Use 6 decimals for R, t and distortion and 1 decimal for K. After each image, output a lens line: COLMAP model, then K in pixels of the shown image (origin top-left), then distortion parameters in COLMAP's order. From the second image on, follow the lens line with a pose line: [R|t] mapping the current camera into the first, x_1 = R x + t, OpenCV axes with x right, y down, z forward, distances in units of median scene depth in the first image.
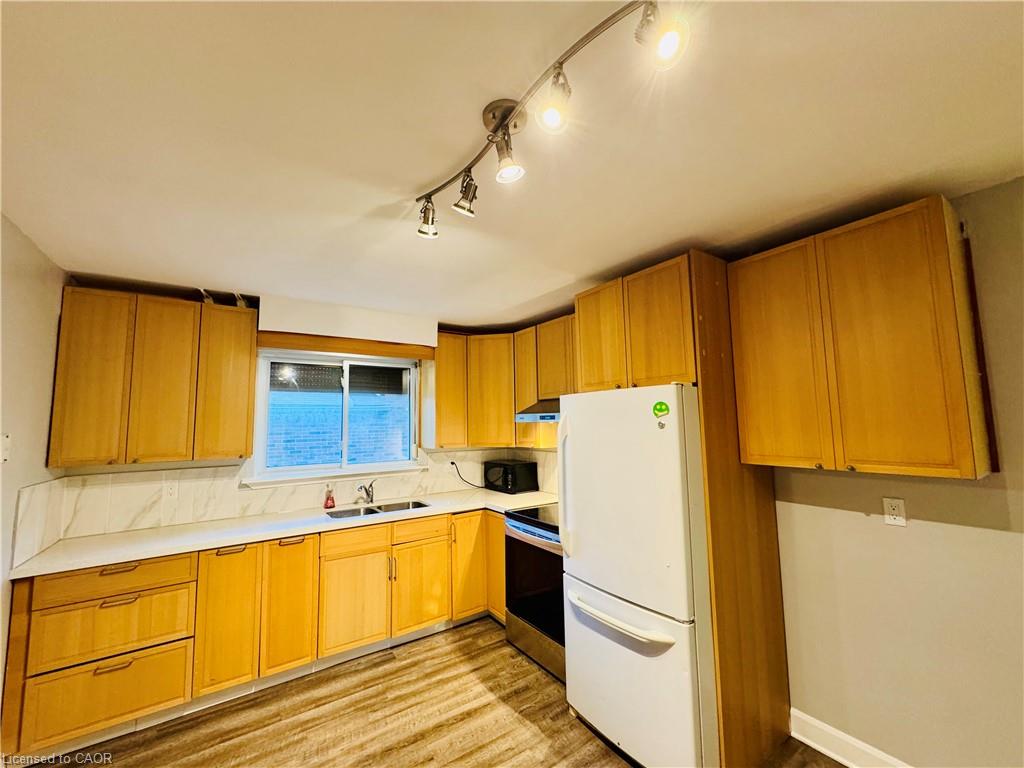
lens RADIAL K [[409.2, 0, 512.0], [0, 409.2, 384.0], [0, 0, 1]] dist [-0.002516, -0.000619]
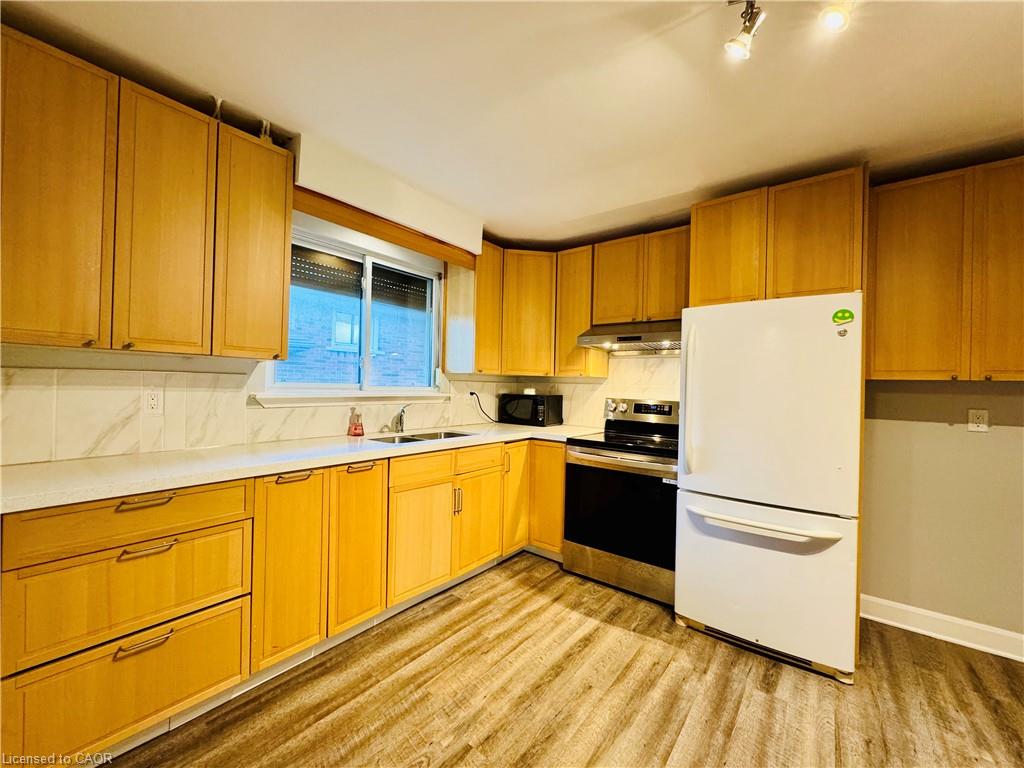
lens RADIAL K [[409.2, 0, 512.0], [0, 409.2, 384.0], [0, 0, 1]] dist [-0.002516, -0.000619]
pose [[0.953485, 0.043107, 0.298343, -0.514899], [-0.070178, 0.994271, 0.080626, 0.147903], [-0.293158, -0.097812, 0.951047, 0.198353]]
